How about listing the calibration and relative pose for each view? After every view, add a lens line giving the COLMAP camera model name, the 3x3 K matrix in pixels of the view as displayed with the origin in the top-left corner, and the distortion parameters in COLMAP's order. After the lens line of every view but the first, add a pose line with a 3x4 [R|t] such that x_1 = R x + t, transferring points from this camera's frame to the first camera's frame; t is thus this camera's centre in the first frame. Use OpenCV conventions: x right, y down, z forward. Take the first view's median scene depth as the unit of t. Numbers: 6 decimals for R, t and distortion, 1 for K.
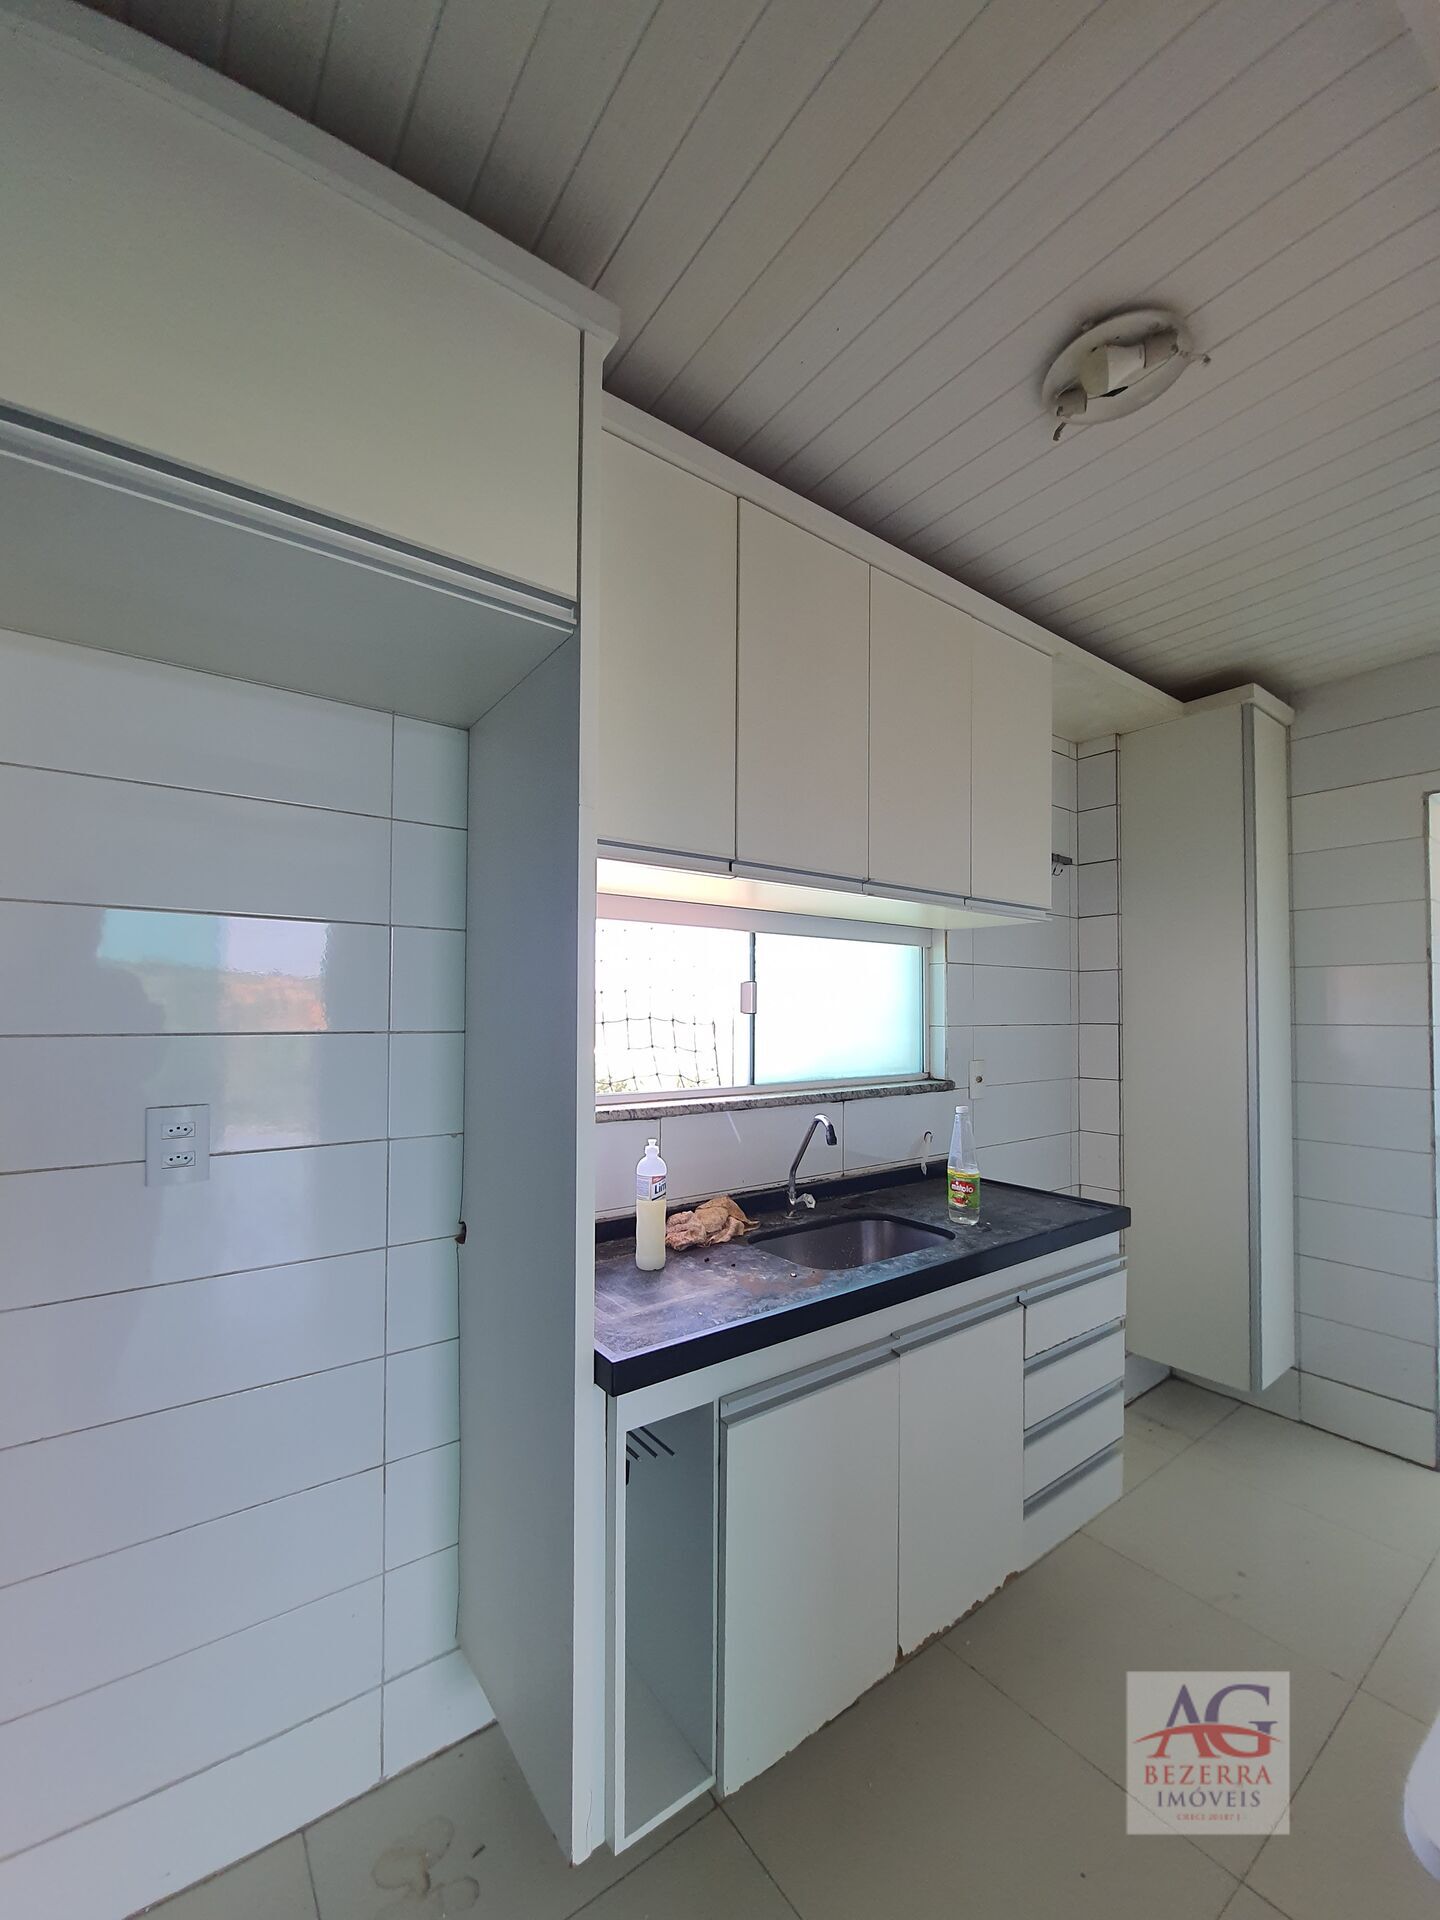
lens RADIAL K [[763.4, 0, 718.9], [0, 763.4, 994.7], [0, 0, 1]] dist [-0.011785, -0.000080]
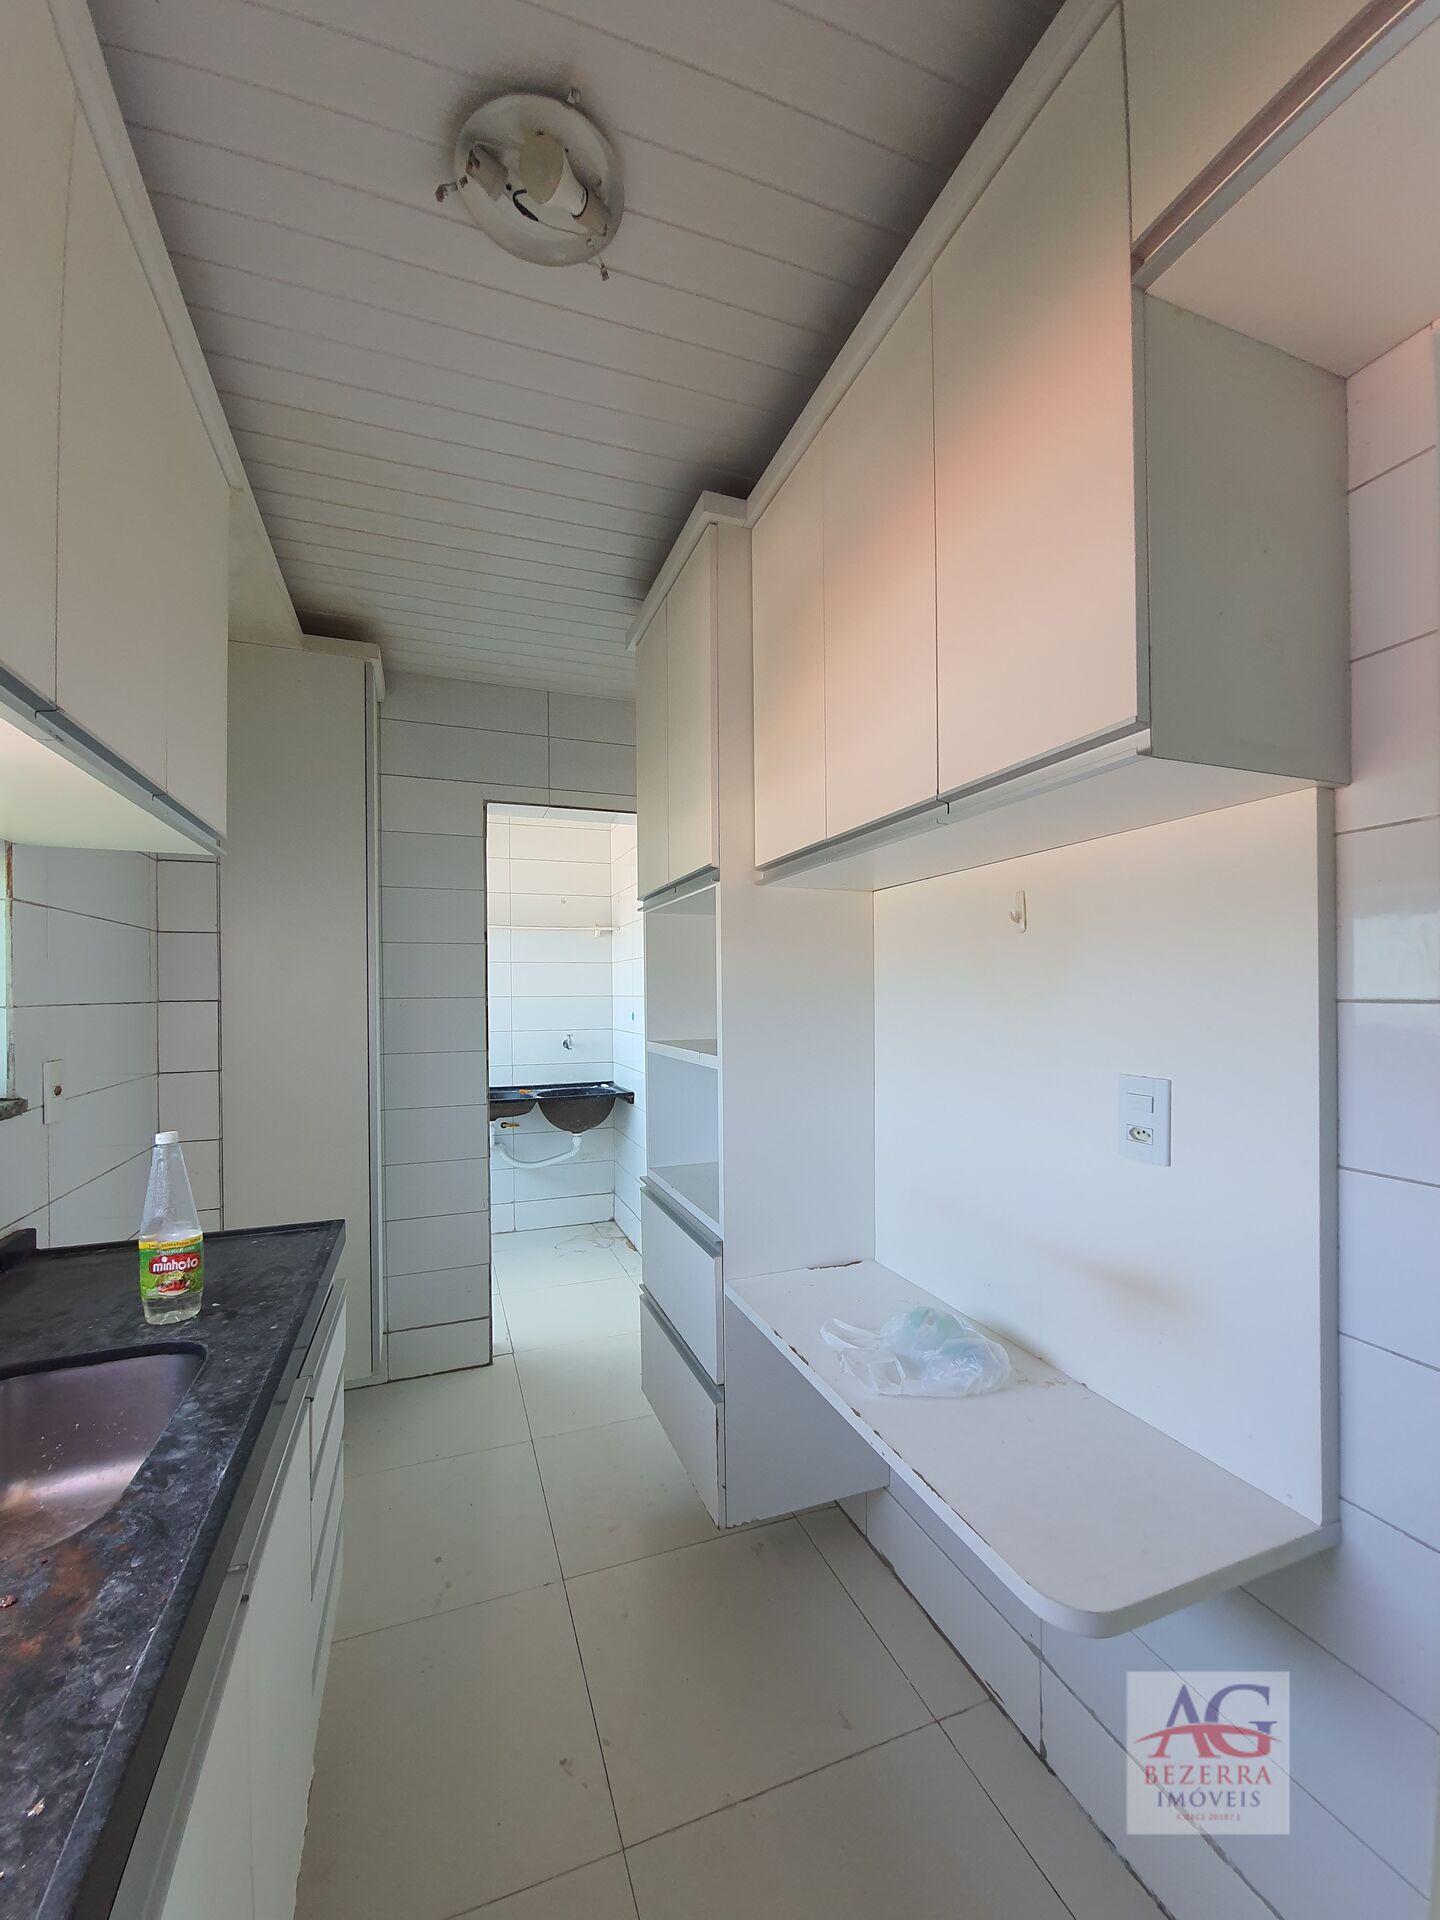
lens RADIAL K [[763.4, 0, 718.9], [0, 763.4, 994.7], [0, 0, 1]] dist [-0.011785, -0.000080]
pose [[0.270300, -0.007477, 0.962747, -0.135453], [-0.016377, 0.999789, 0.012363, 0.018950], [-0.962637, -0.019109, 0.270121, 0.376244]]
